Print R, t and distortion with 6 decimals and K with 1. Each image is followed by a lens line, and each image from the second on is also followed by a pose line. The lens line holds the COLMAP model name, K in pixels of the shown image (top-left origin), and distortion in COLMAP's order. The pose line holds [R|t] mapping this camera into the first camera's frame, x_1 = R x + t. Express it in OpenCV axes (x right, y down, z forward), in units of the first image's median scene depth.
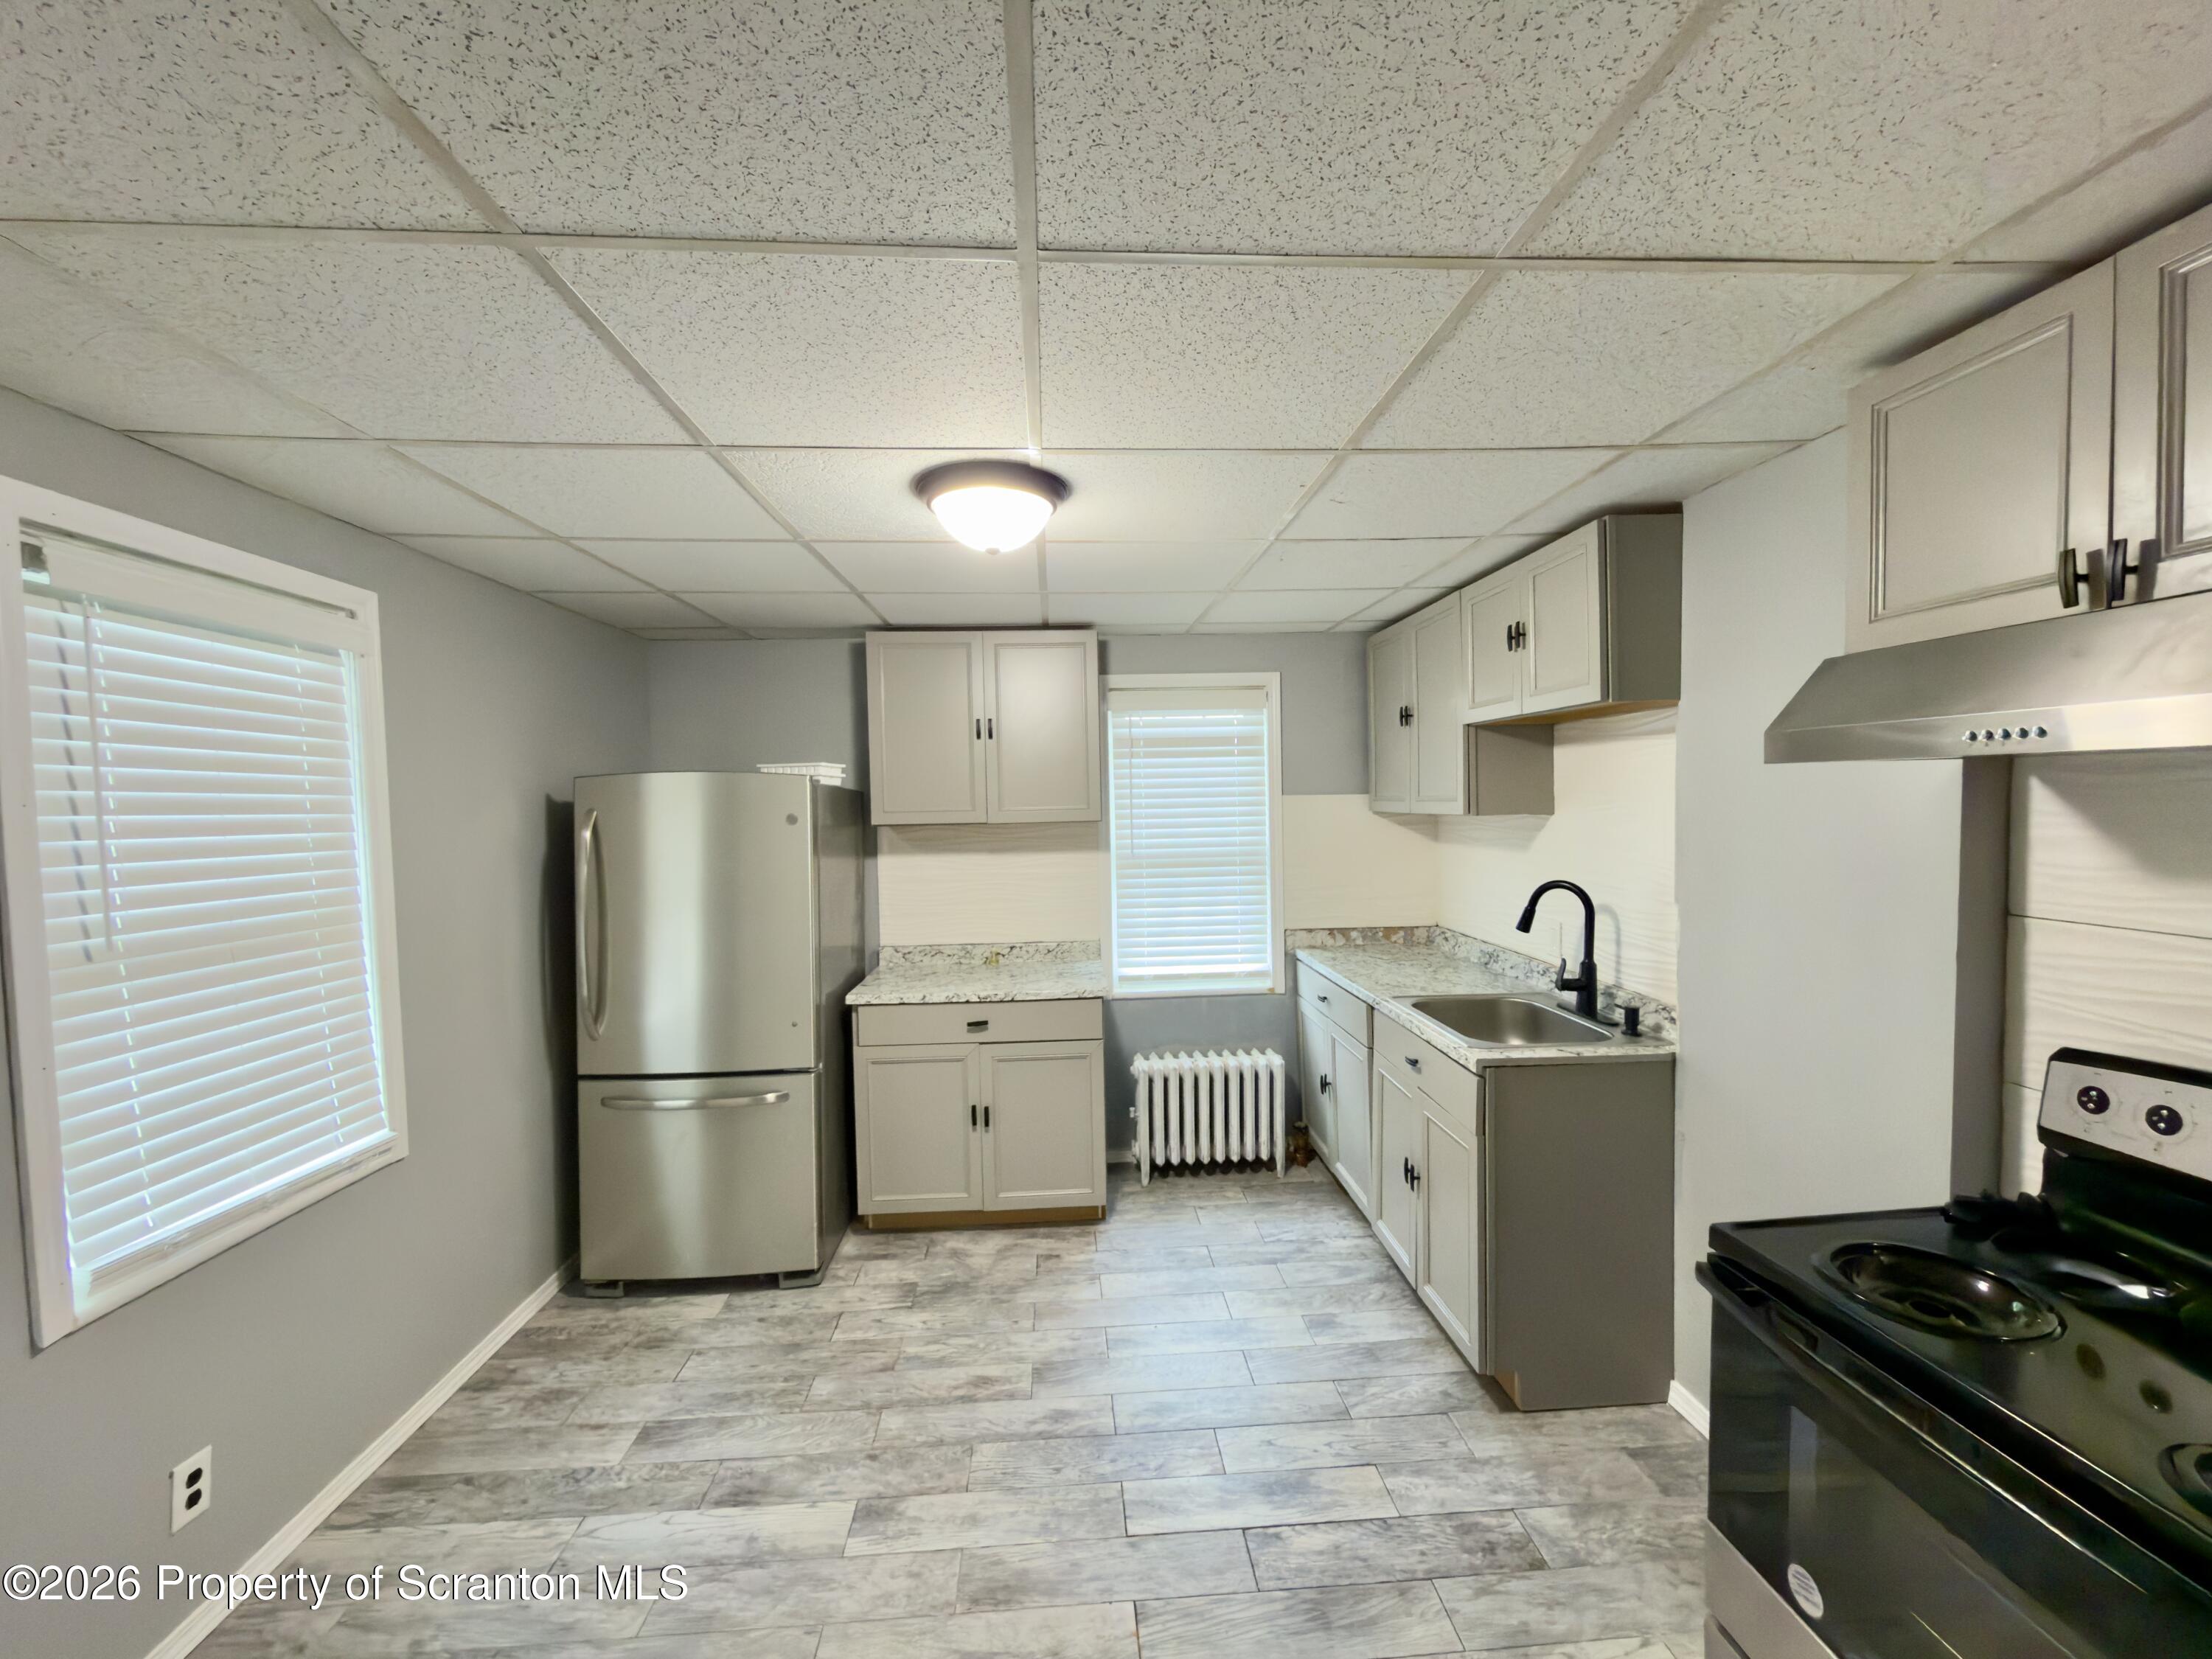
lens RADIAL K [[887.8, 0, 1107.8], [0, 887.8, 830.7], [0, 0, 1]] dist [0.001556, 0.000079]
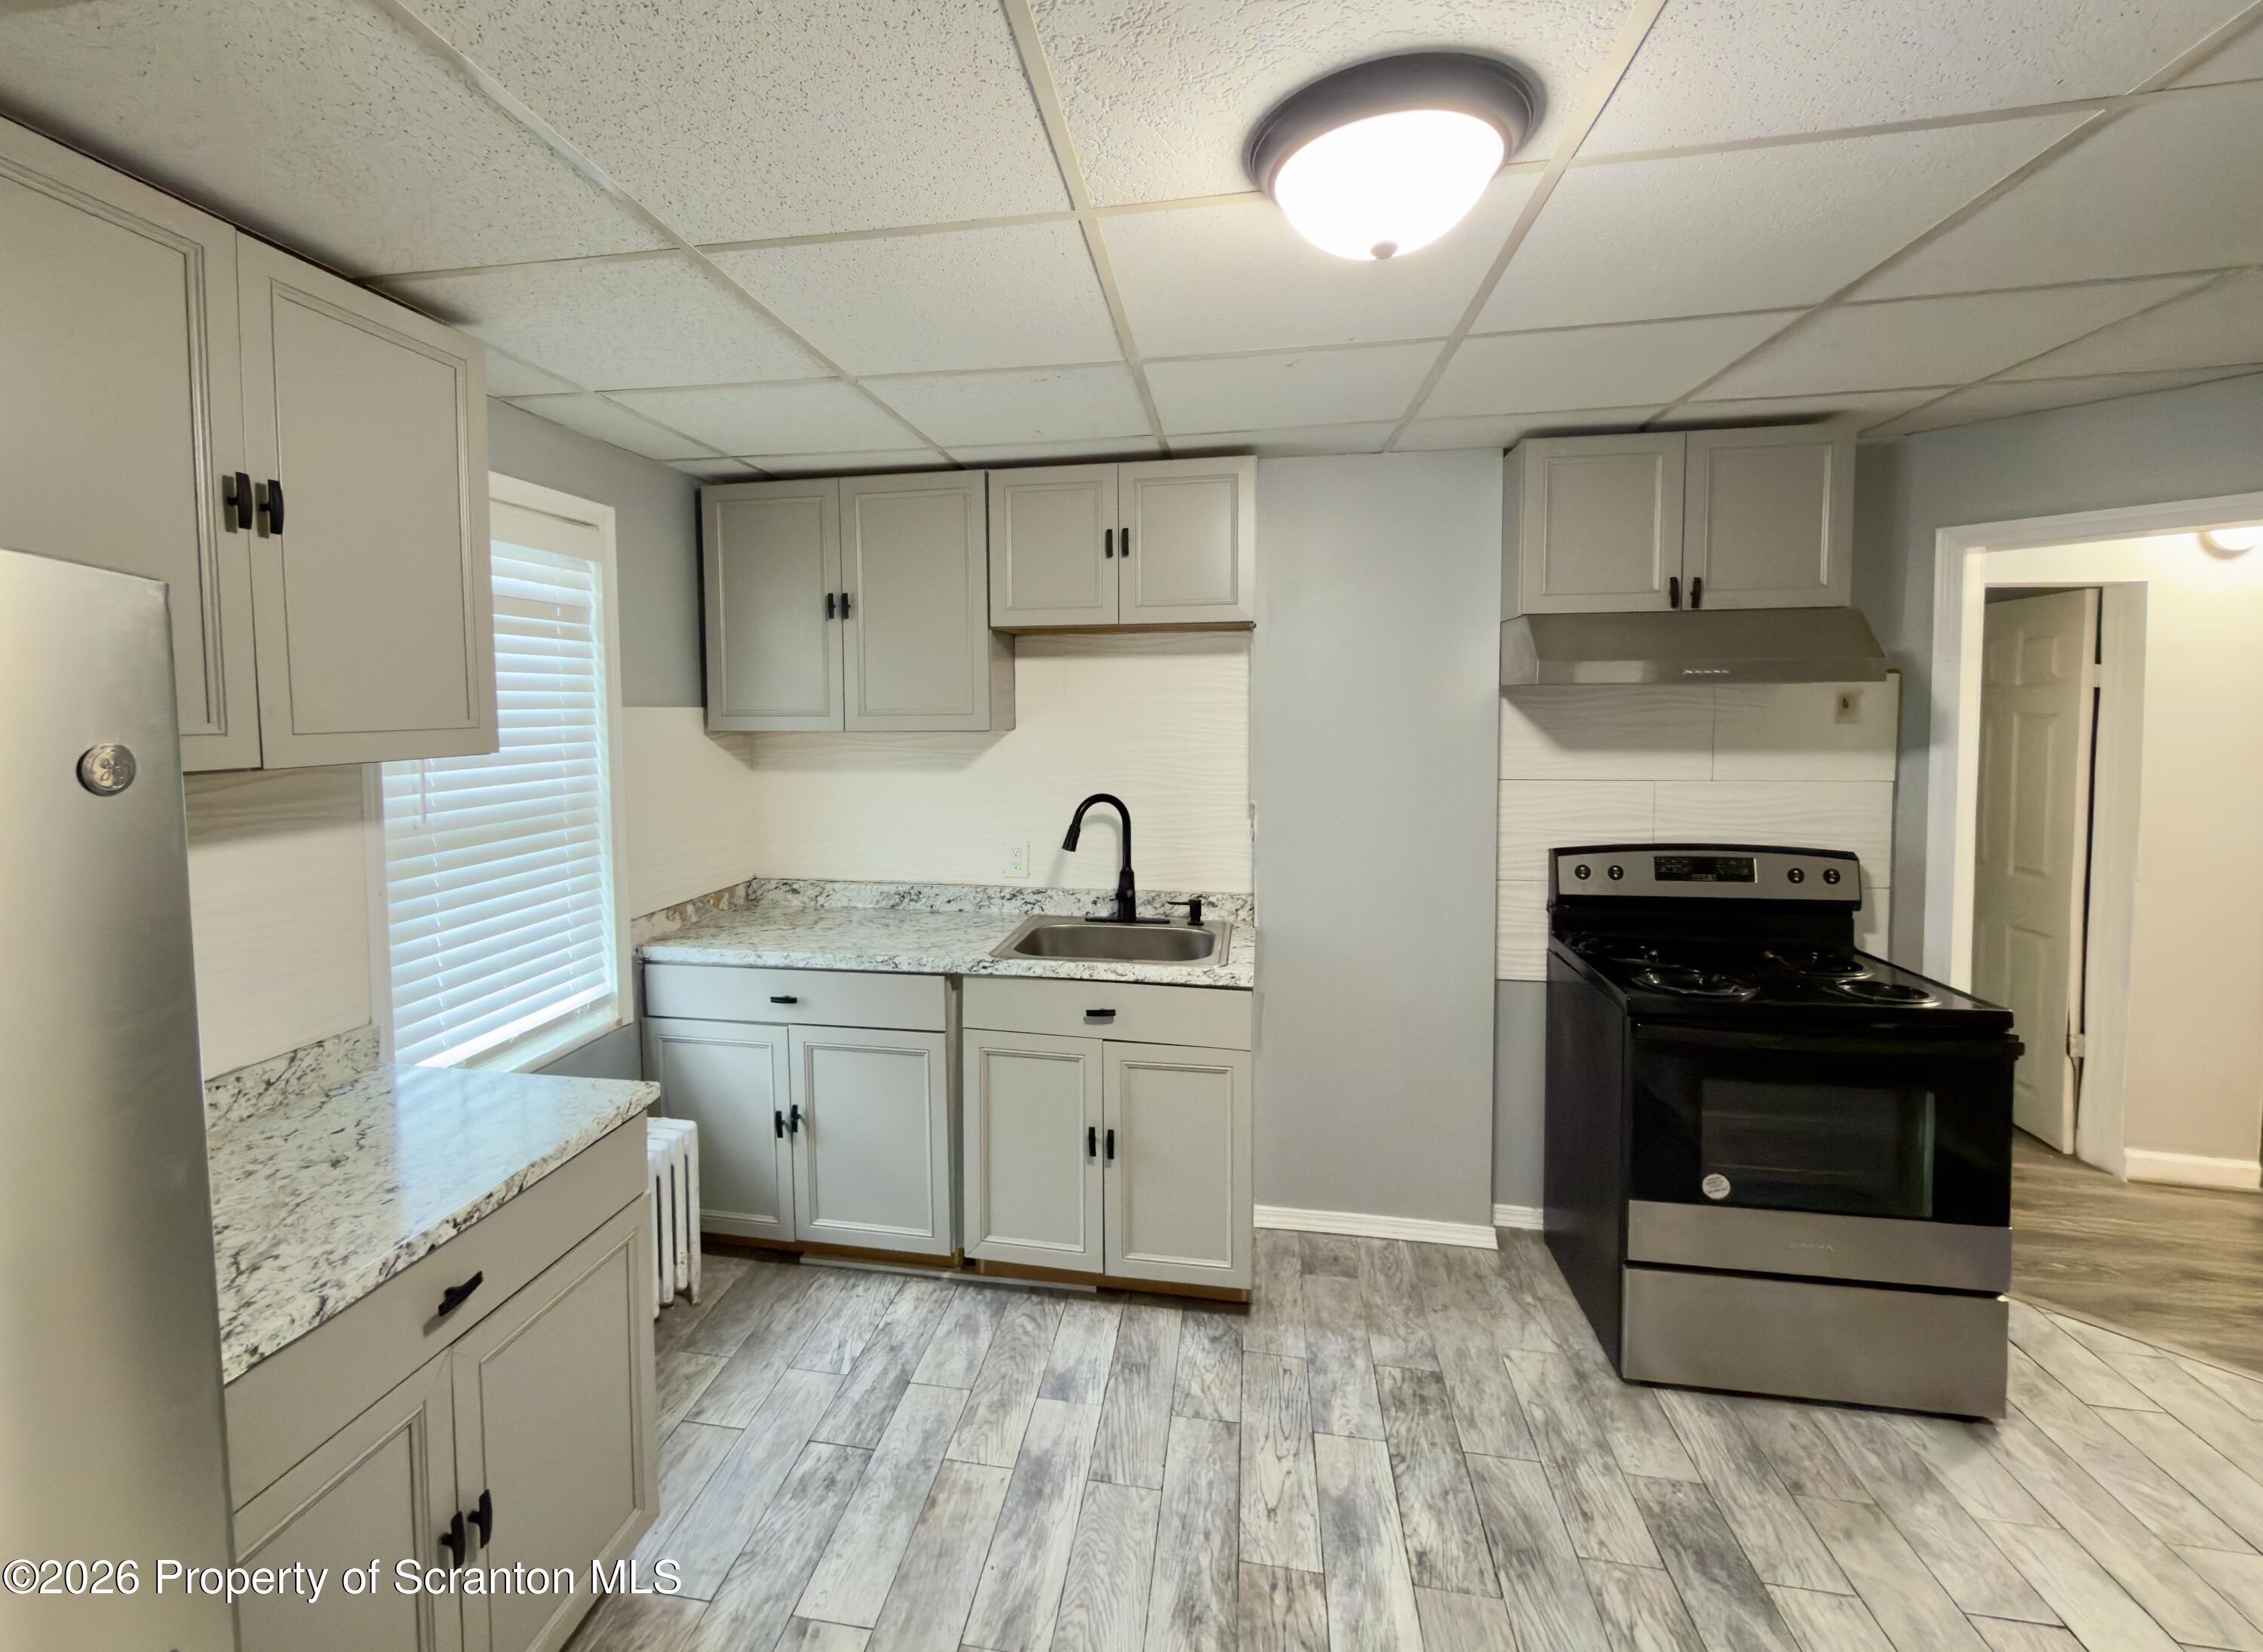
lens RADIAL K [[981.5, 0, 1058.3], [0, 981.5, 756.5], [0, 0, 1]] dist [0.002928, 0.000161]
pose [[0.255616, -0.029669, 0.966323, -0.486040], [0.038575, 0.999046, 0.020469, -0.009145], [-0.966009, 0.032044, 0.256516, 0.650734]]
